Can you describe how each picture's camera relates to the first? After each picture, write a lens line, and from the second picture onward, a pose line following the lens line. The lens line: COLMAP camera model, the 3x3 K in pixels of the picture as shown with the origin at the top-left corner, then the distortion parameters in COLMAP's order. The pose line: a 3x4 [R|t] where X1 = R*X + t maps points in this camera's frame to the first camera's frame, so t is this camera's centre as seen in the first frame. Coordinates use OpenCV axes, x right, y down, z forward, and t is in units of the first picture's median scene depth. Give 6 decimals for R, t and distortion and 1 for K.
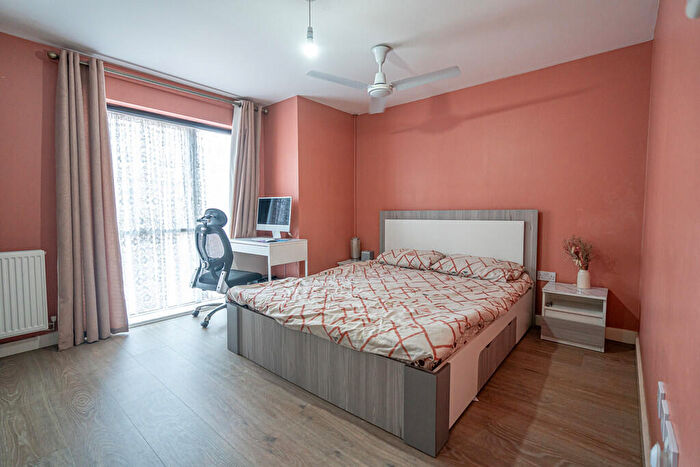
lens RADIAL K [[319.0, 0, 348.5], [0, 319.0, 232.6], [0, 0, 1]] dist [-0.004785, -0.000033]
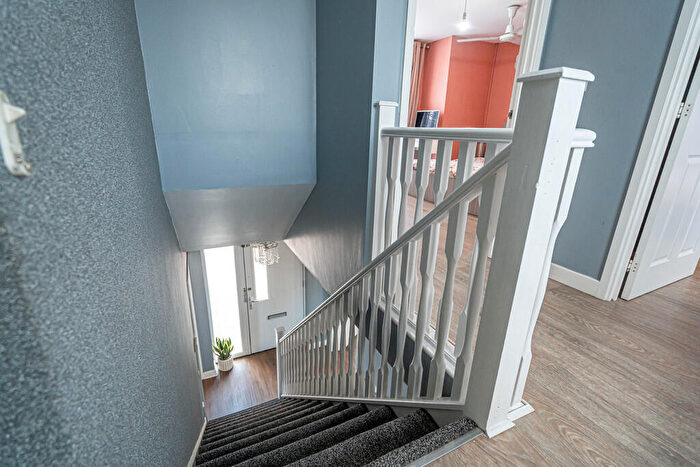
lens RADIAL K [[319.0, 0, 350.0], [0, 319.0, 230.2], [0, 0, 1]] dist [-0.004785, -0.000033]
pose [[0.918033, 0.135761, -0.372539, 0.076203], [-0.039879, 0.966406, 0.253908, 0.078512], [0.394495, -0.218239, 0.892606, -0.717549]]
